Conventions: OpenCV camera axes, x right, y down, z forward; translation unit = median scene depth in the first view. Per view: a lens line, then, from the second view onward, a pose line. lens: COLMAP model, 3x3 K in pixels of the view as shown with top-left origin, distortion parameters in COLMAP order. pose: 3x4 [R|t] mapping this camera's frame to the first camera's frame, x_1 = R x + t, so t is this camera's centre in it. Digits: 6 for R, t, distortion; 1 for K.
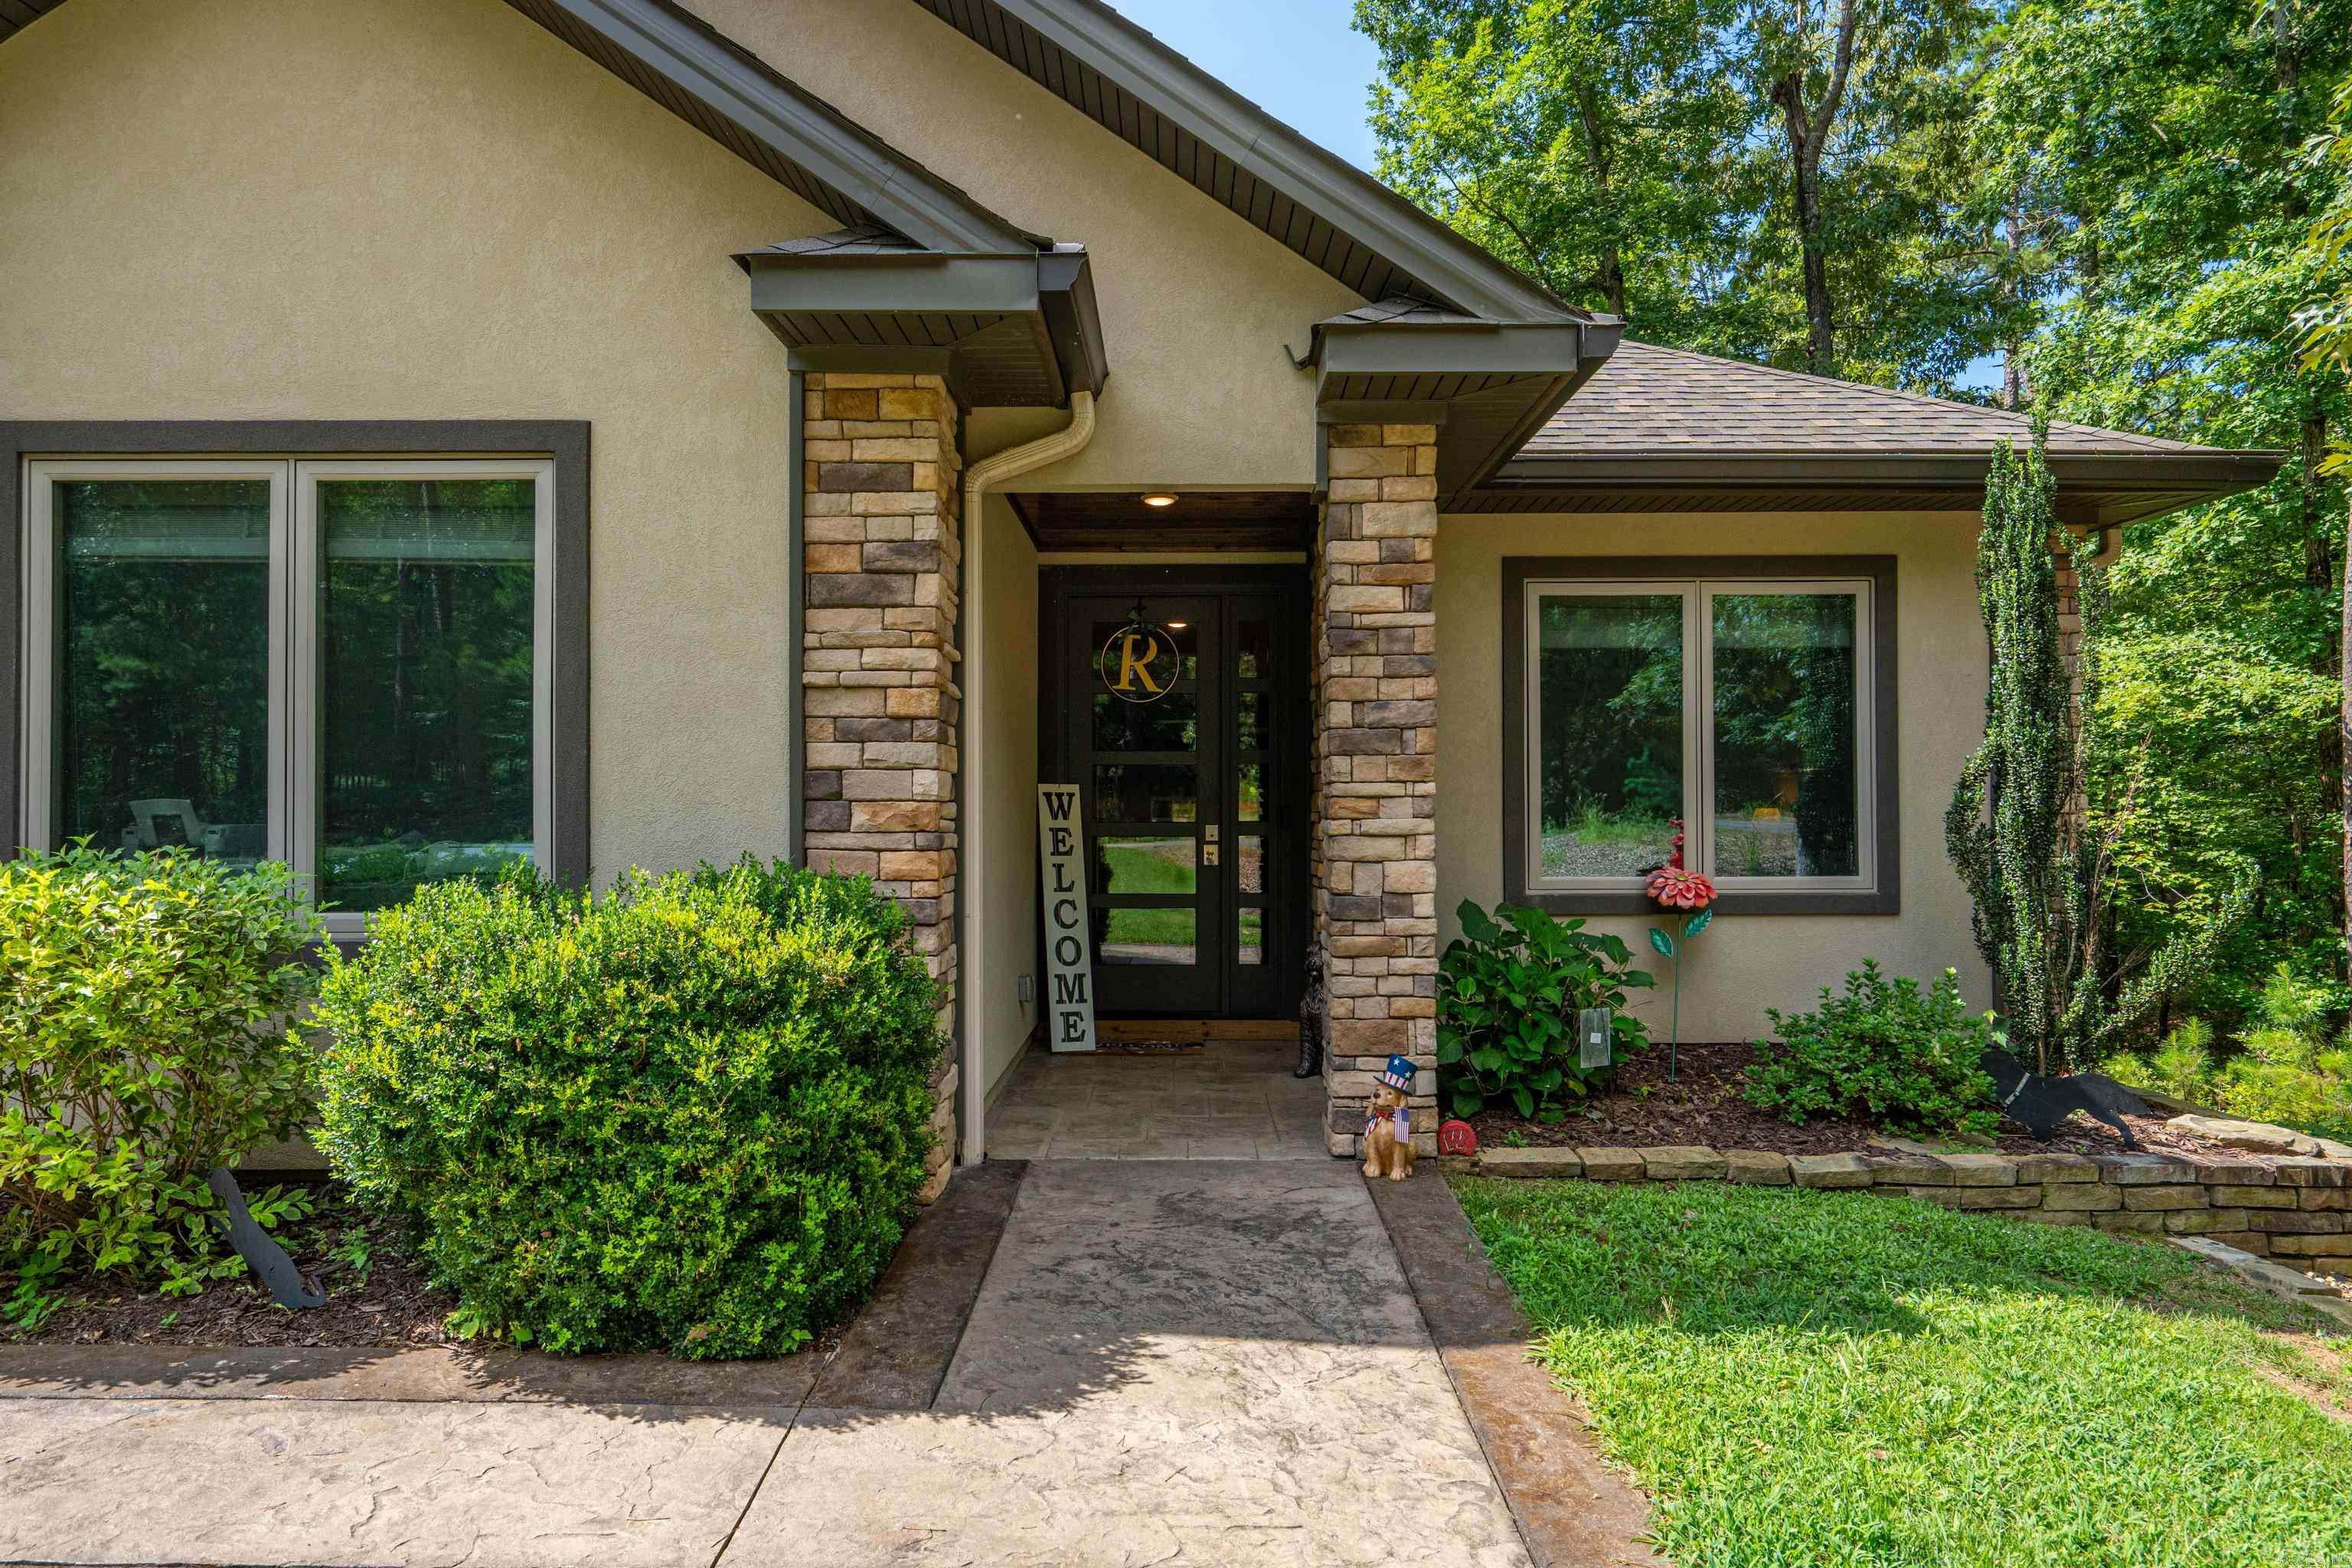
lens RADIAL K [[1334.7, 0, 1182.6], [0, 1334.7, 796.1], [0, 0, 1]] dist [0.020616, 0.001149]
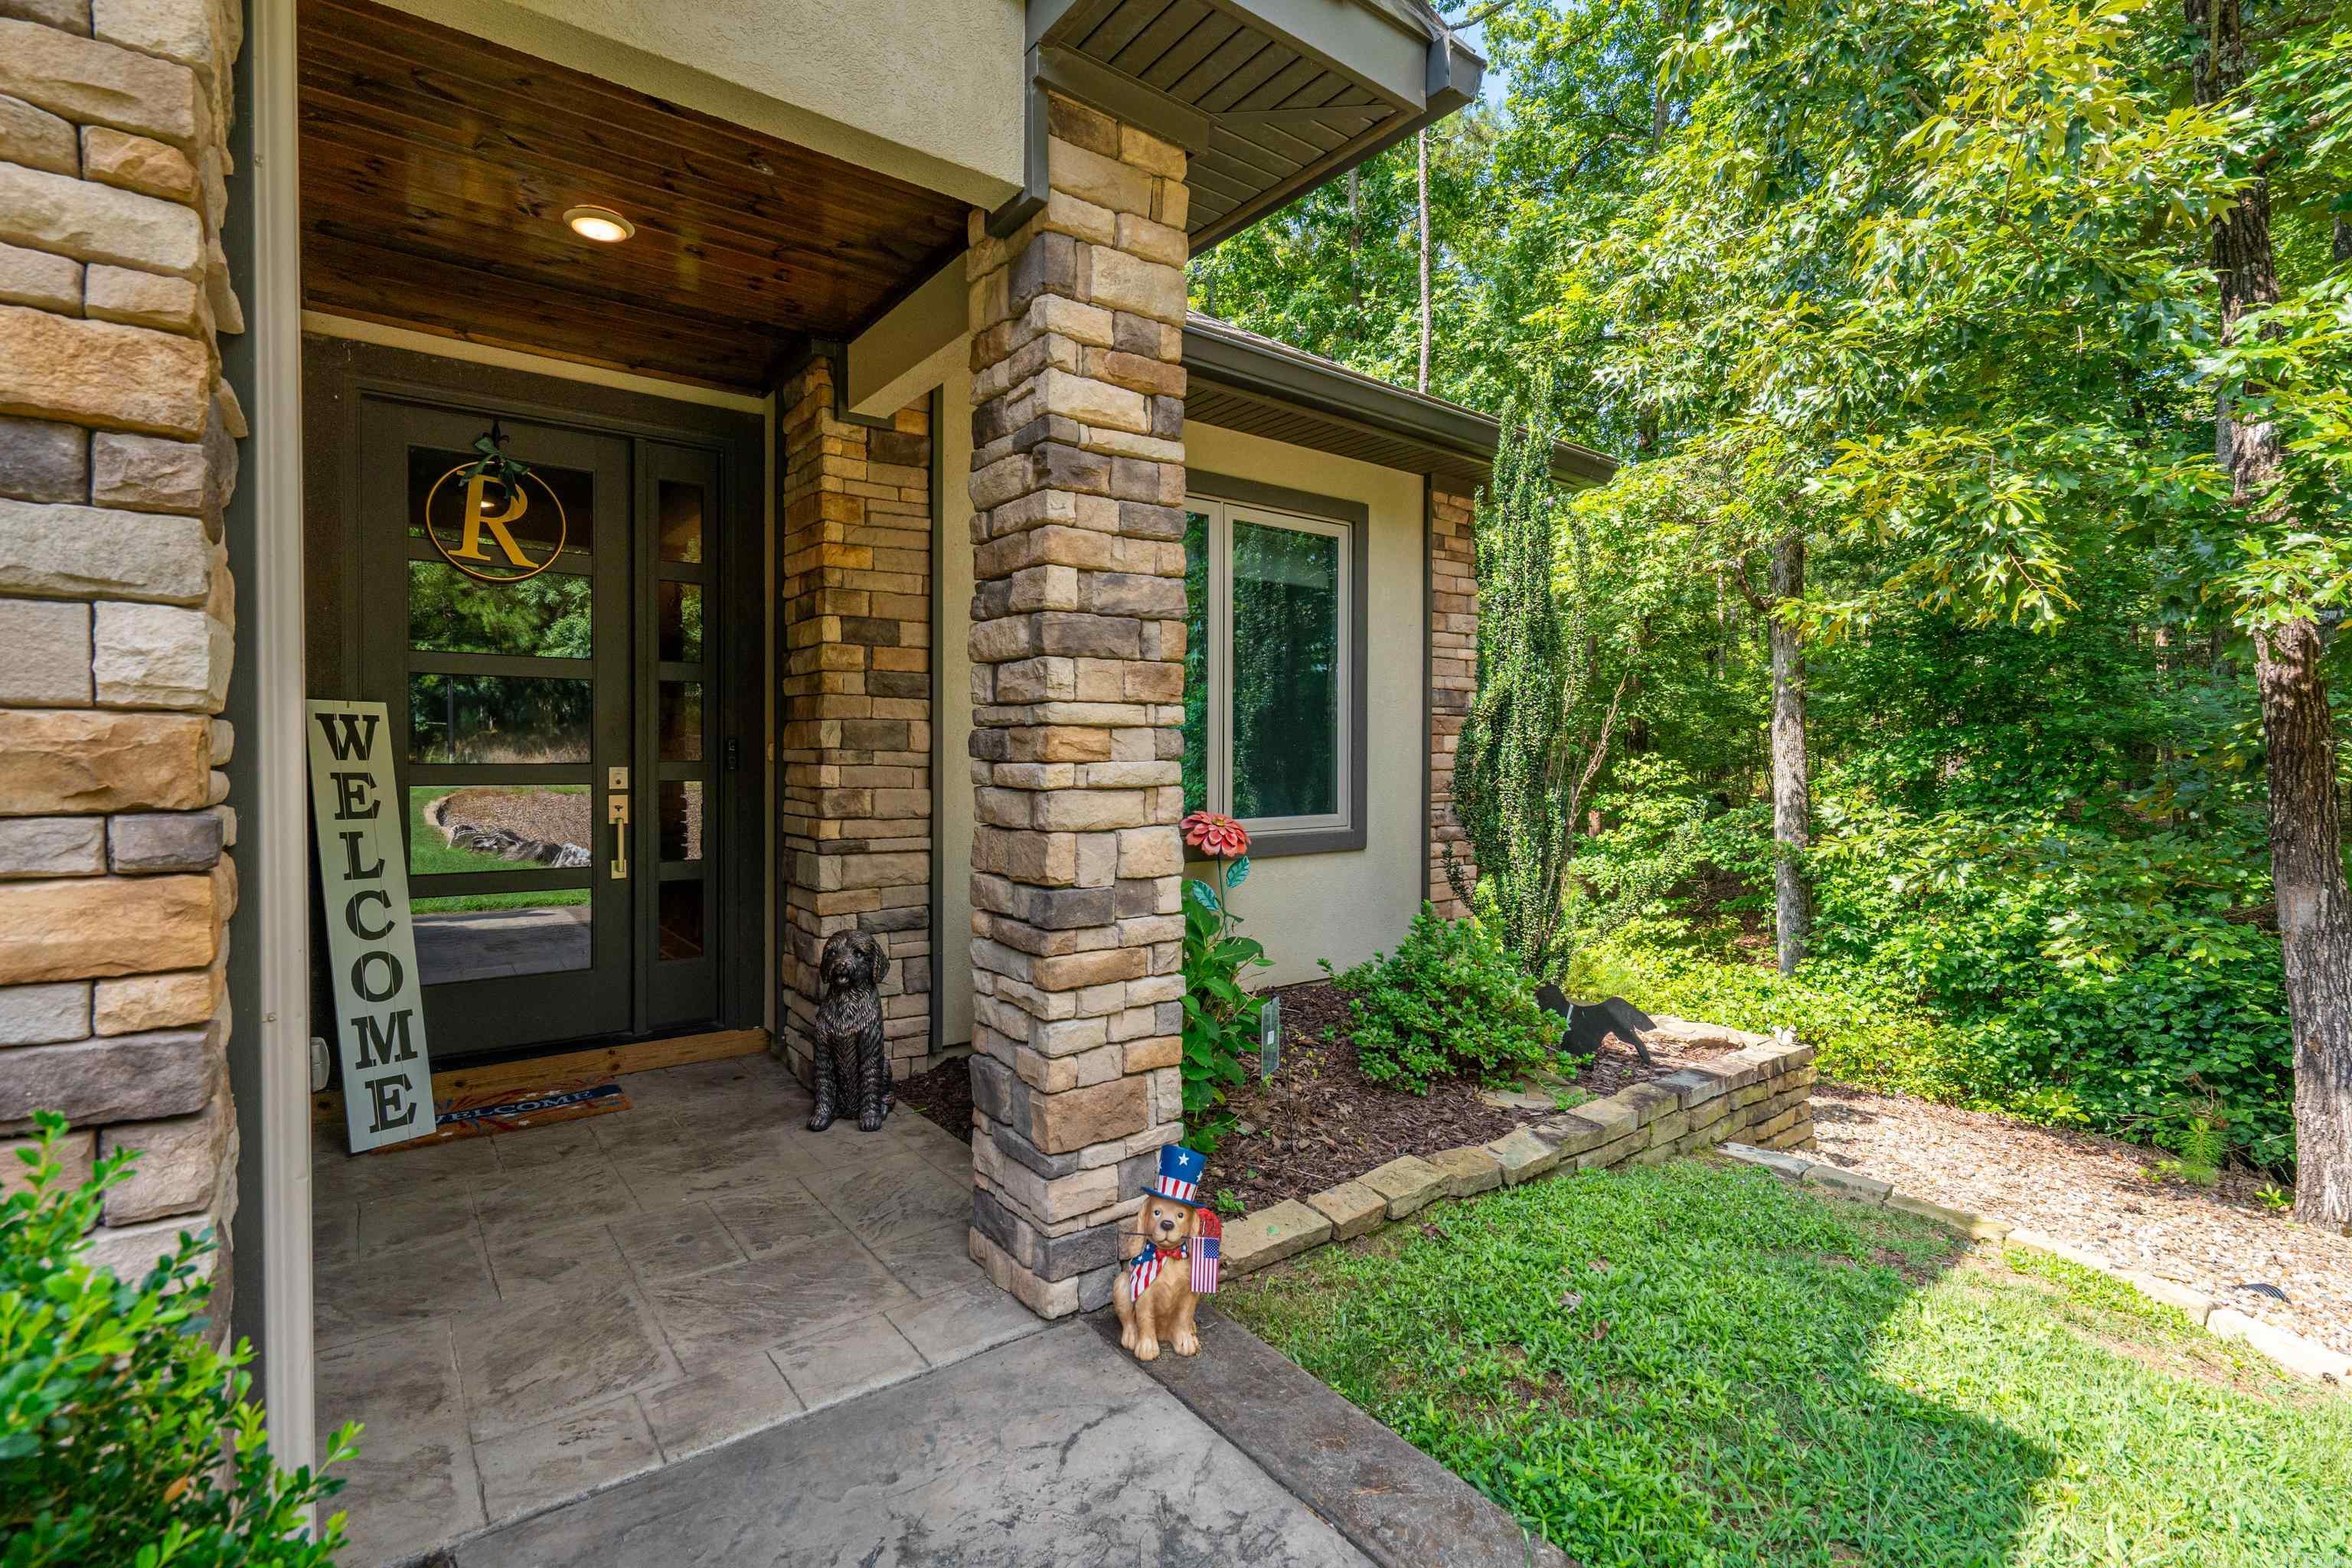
lens RADIAL K [[1076.1, 0, 1157.3], [0, 1076.1, 766.4], [0, 0, 1]] dist [-0.003909, 0.001197]
pose [[0.801391, -0.004508, 0.598125, -0.135496], [-0.012415, 0.999631, 0.024169, 0.006789], [-0.598013, -0.026794, 0.801039, 0.583672]]
